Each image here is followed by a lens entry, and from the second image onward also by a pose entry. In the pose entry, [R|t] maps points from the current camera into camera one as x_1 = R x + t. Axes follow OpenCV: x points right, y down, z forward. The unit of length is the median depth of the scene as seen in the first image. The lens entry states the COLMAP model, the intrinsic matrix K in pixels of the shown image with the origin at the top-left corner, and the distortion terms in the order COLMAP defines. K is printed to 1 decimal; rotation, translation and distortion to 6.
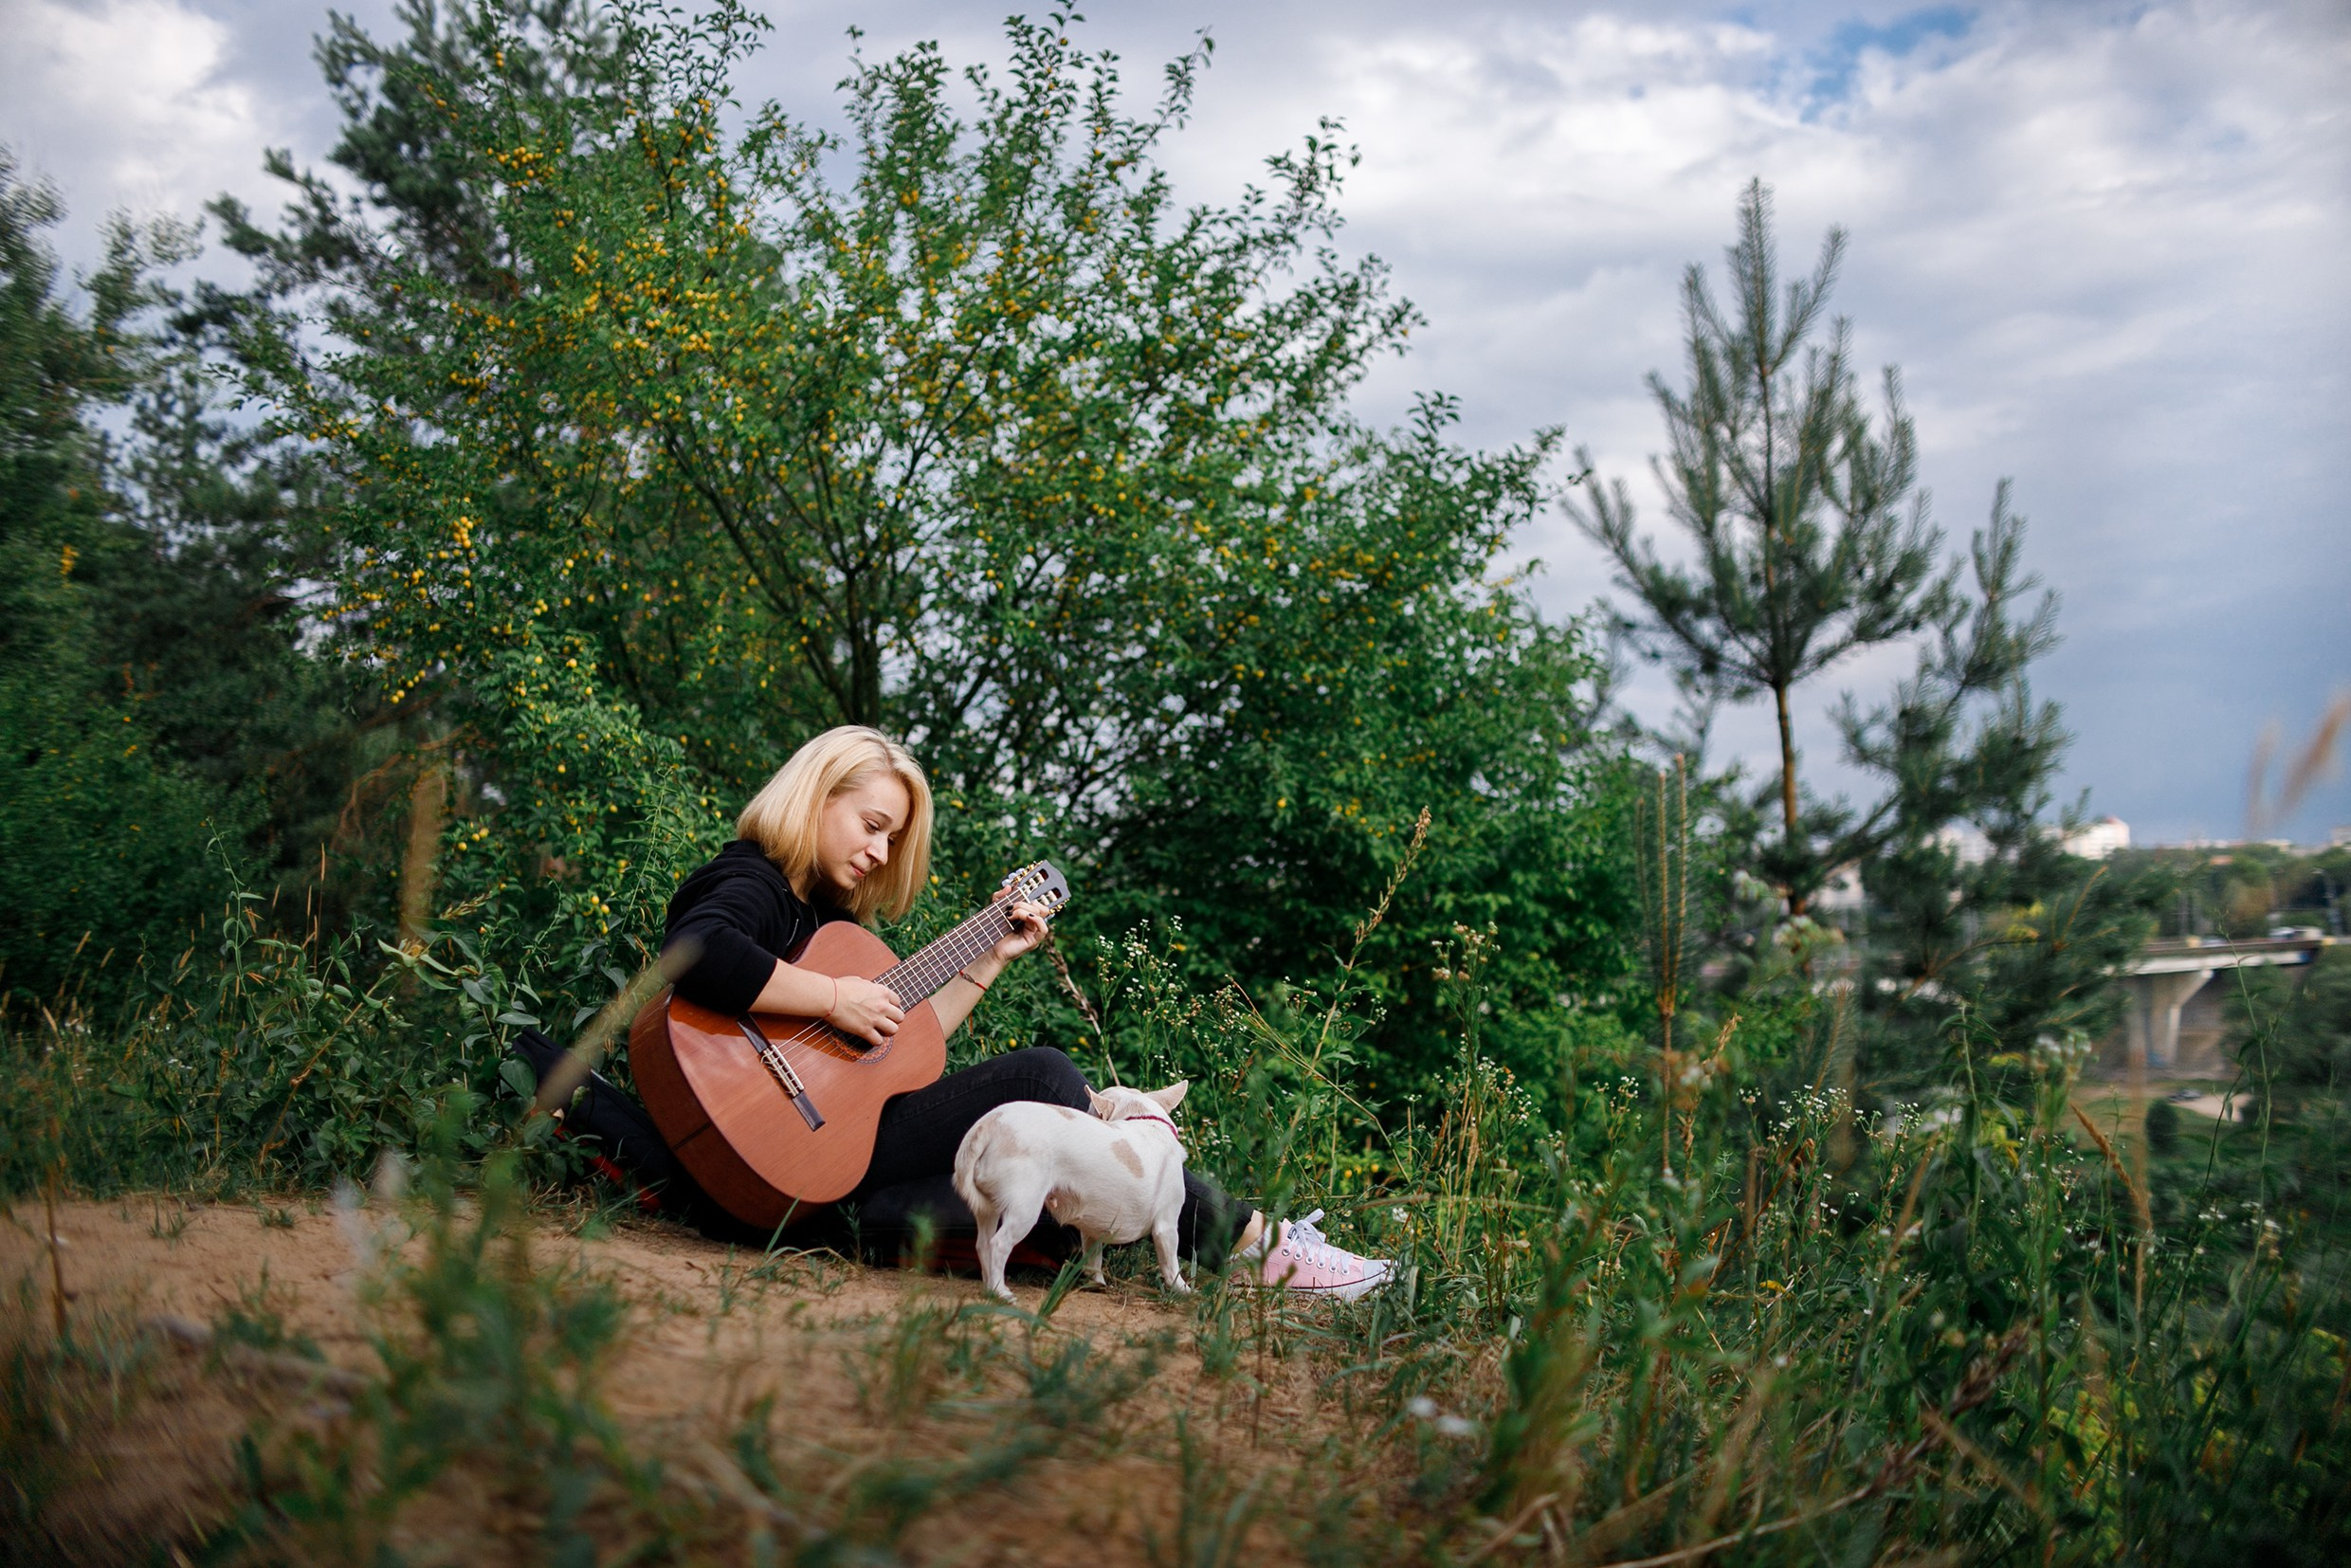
lens RADIAL K [[2052.8, 0, 1165.8], [0, 2052.8, 769.0], [0, 0, 1]] dist [-0.102810, 0.206507]
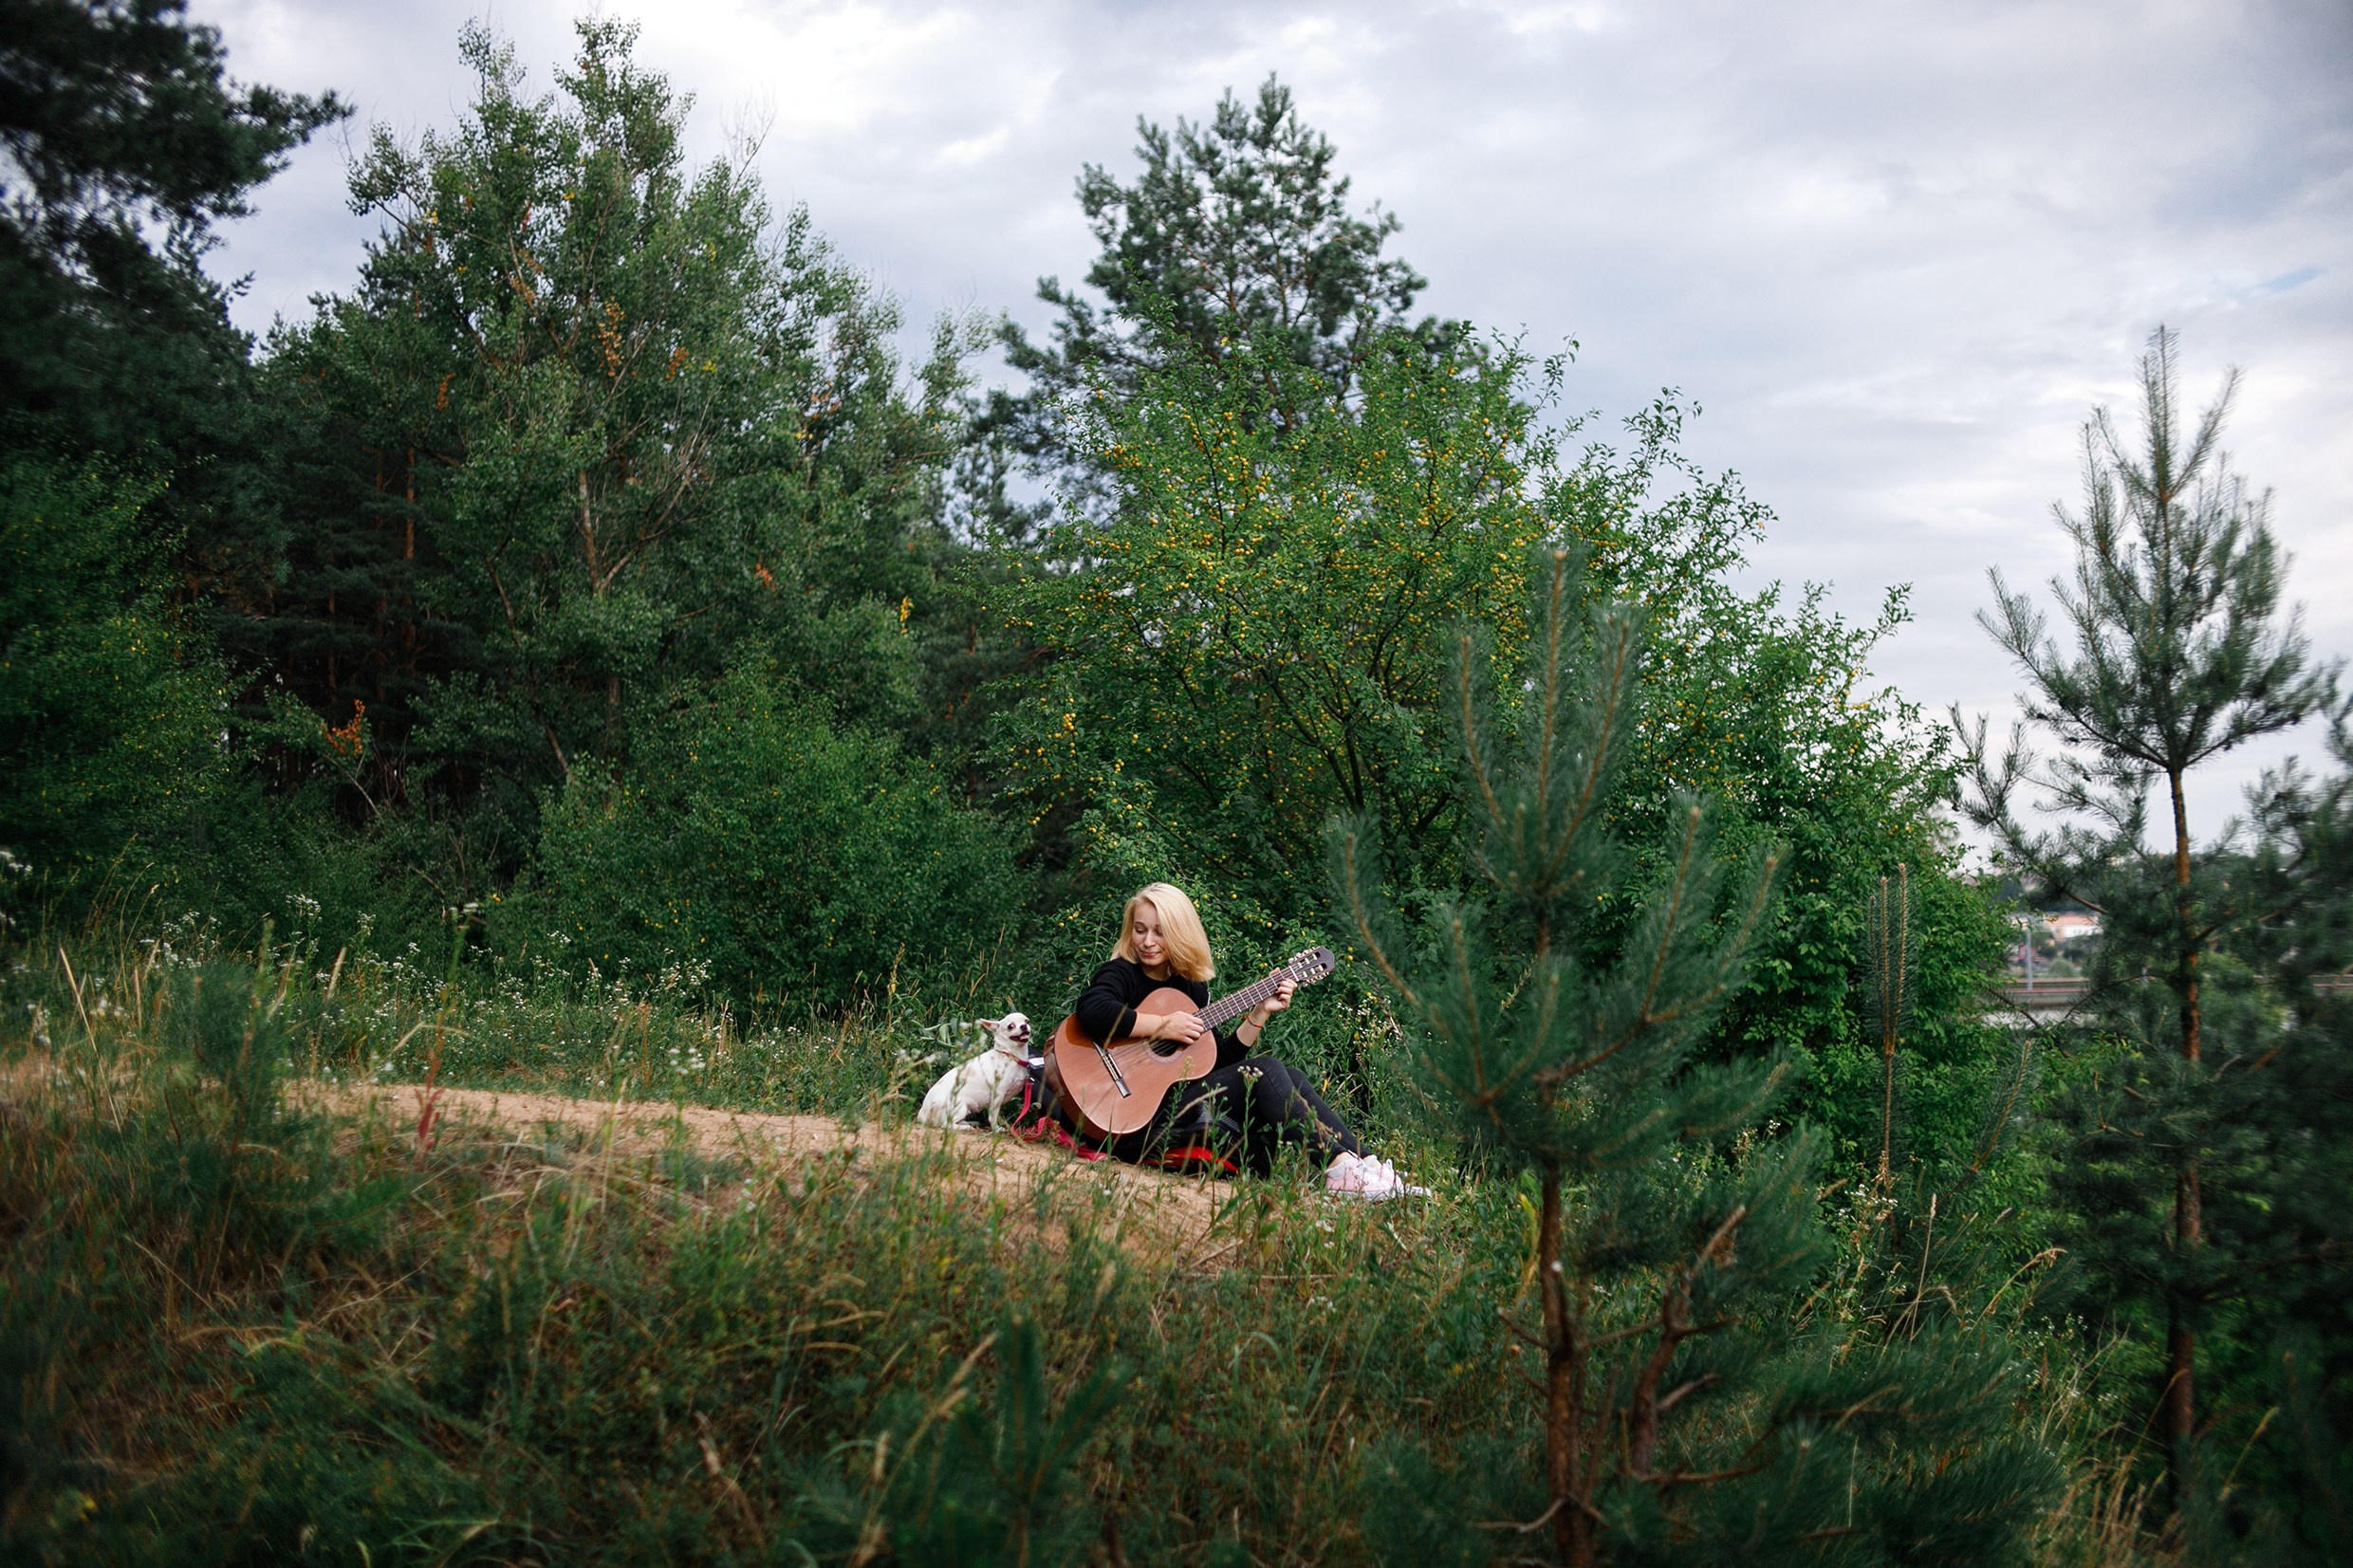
lens RADIAL K [[2070.5, 0, 1176.5], [0, 2070.5, 784.0], [0, 0, 1]] dist [-0.093241, 0.204621]
pose [[0.929706, -0.003626, -0.368285, 0.086330], [0.012034, 0.999717, 0.020536, -0.027130], [0.368106, -0.023525, 0.929486, -0.124091]]
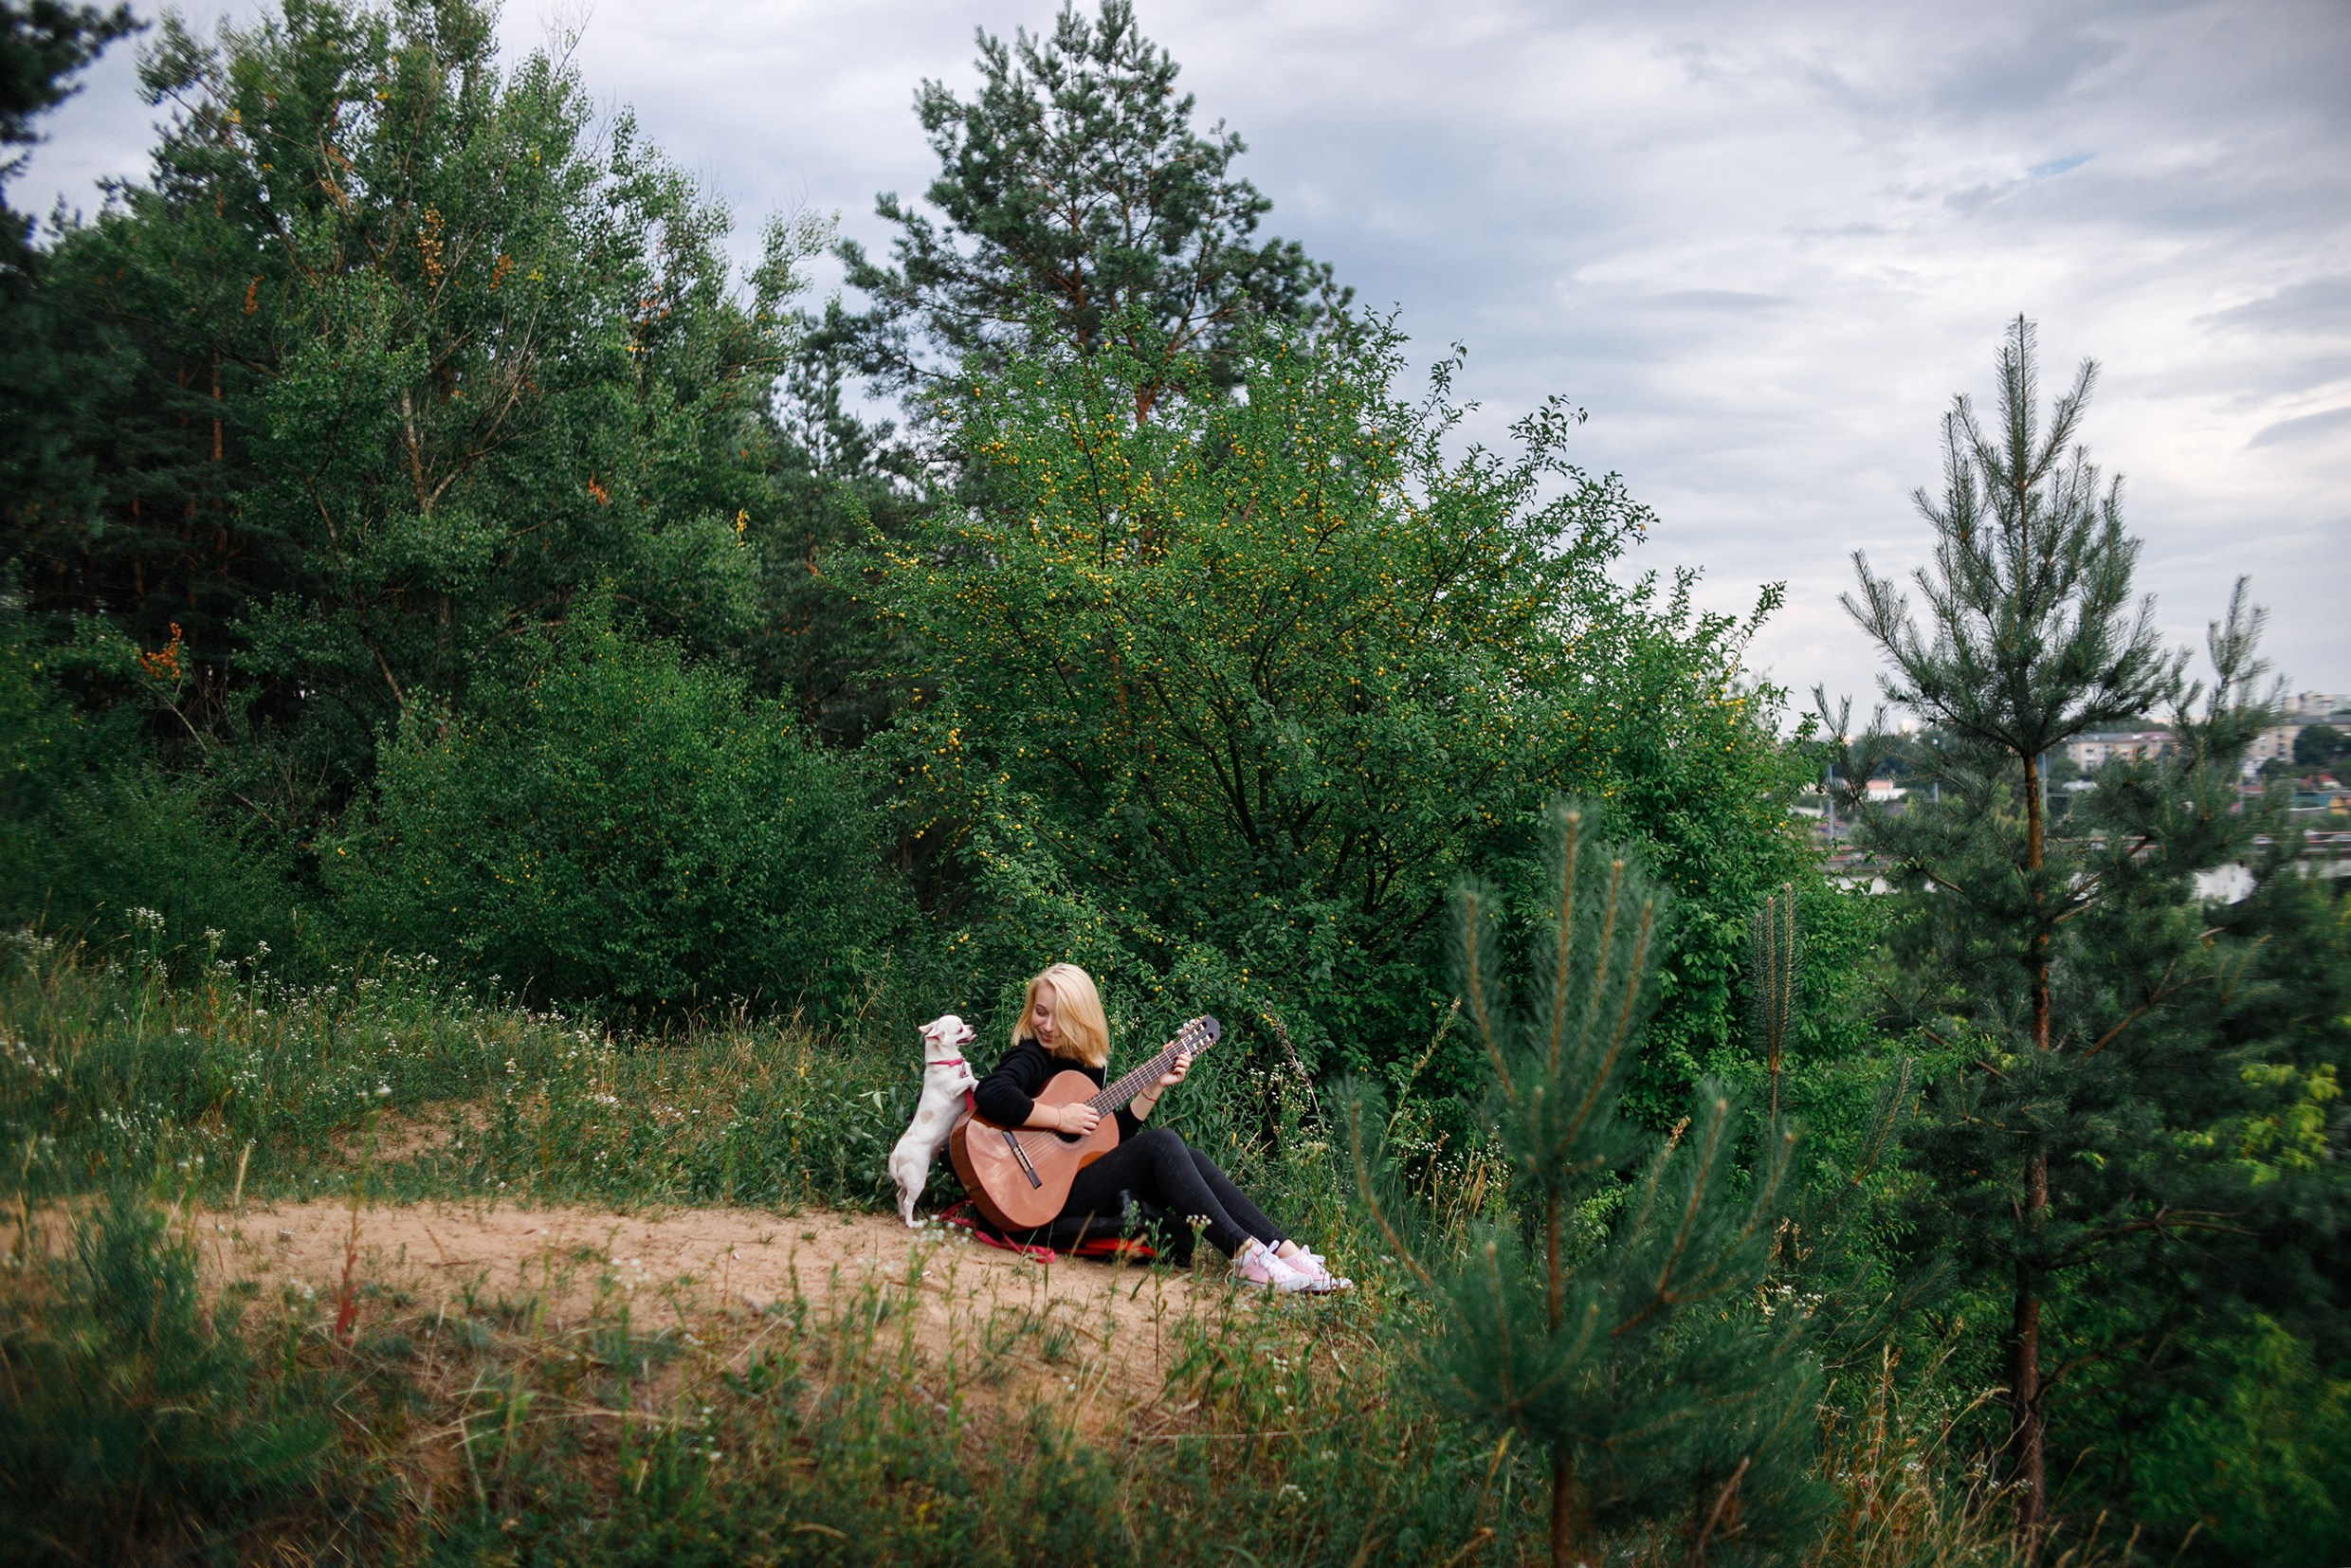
lens RADIAL K [[2052.8, 0, 1165.8], [0, 2052.8, 769.0], [0, 0, 1]] dist [-0.102810, 0.206507]
pose [[0.955839, 0.003419, -0.293870, 0.071558], [0.019718, 0.996933, 0.075734, -0.055954], [0.293228, -0.078185, 0.952840, -0.118297]]
